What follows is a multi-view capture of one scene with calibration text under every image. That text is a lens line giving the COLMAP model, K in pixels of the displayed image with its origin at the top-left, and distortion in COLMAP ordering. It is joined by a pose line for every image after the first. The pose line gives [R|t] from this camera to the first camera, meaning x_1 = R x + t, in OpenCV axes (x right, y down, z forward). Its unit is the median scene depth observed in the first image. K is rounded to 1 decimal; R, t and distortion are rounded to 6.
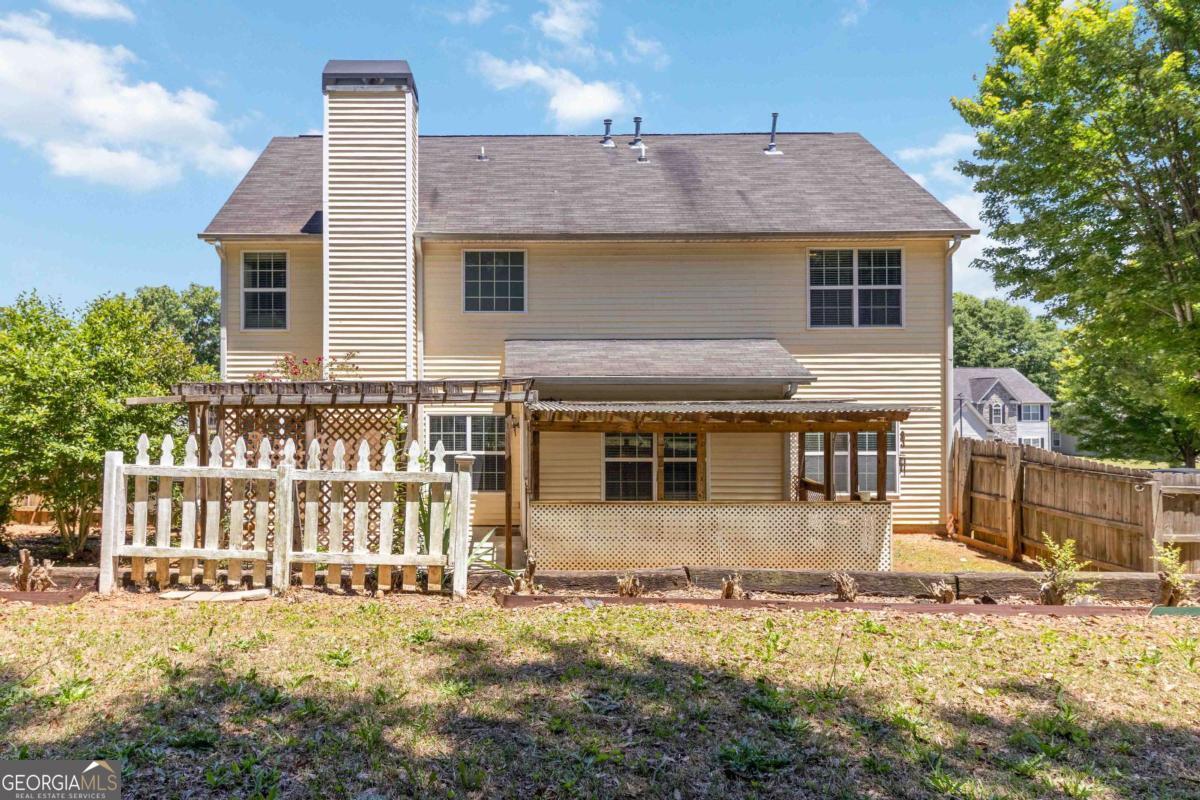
lens RADIAL K [[759.2, 0, 491.6], [0, 759.2, 387.7], [0, 0, 1]] dist [0.007236, 0.000878]
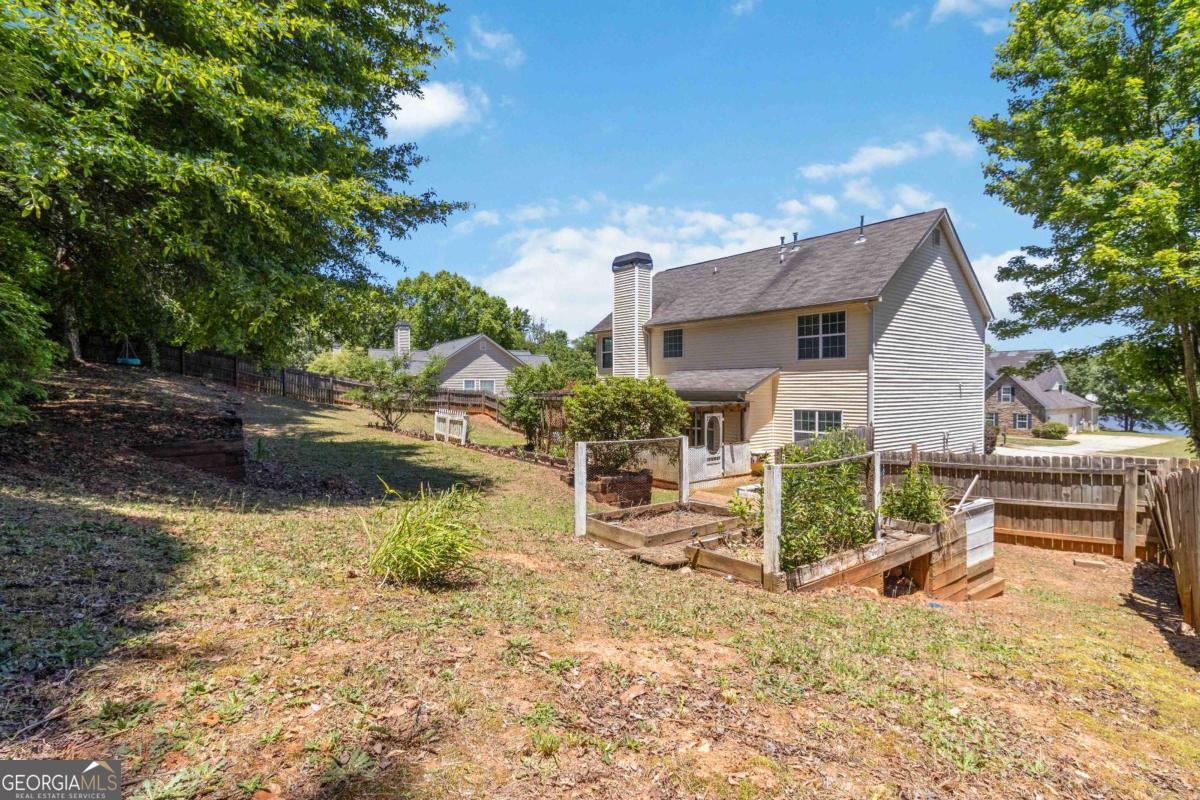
lens RADIAL K [[604.7, 0, 600.0], [0, 604.7, 400.0], [0, 0, 1]] dist [0.000652, 0.000038]
pose [[0.620502, 0.015501, -0.784052, 1.237964], [0.010016, 0.999566, 0.027688, -0.030297], [0.784141, -0.025033, 0.620077, -0.234637]]
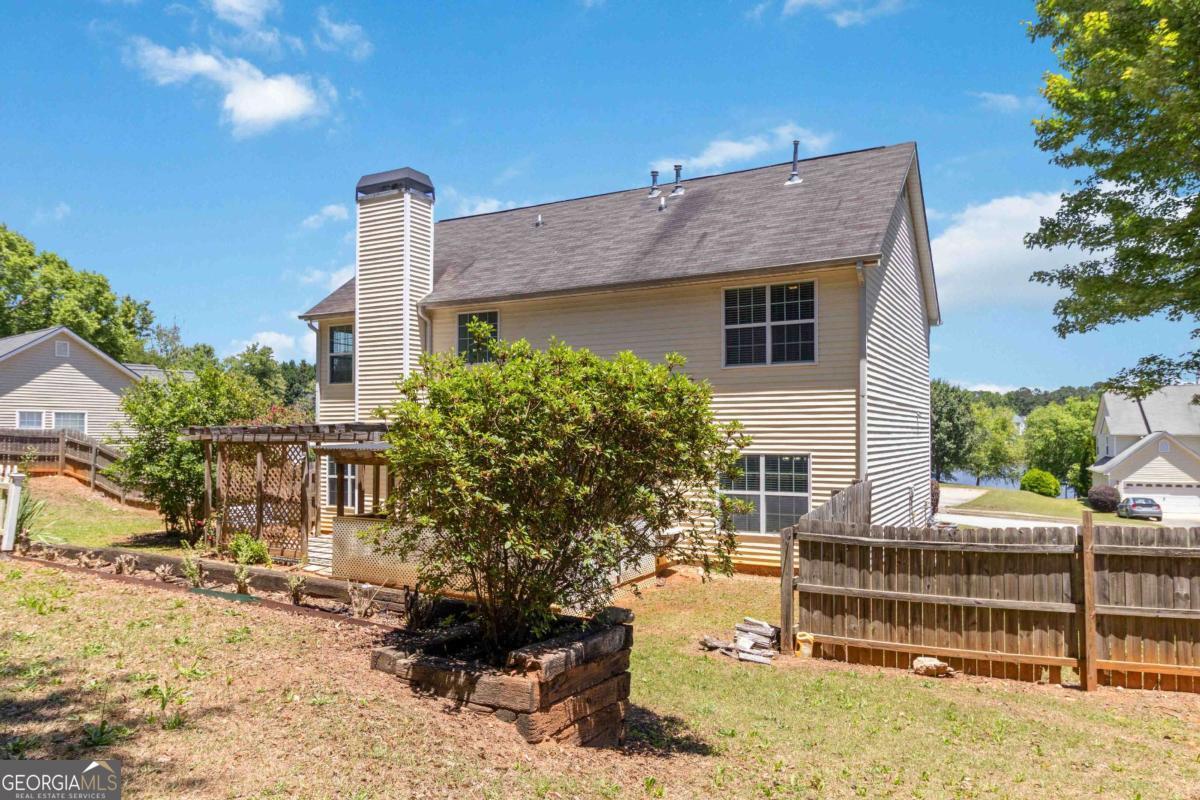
lens RADIAL K [[812.0, 0, 610.3], [0, 812.0, 421.1], [0, 0, 1]] dist [-0.001147, 0.005066]
pose [[0.880482, -0.008389, -0.474005, 0.793590], [0.005669, 0.999958, -0.007166, -0.000607], [0.474045, 0.003623, 0.880493, -0.016523]]
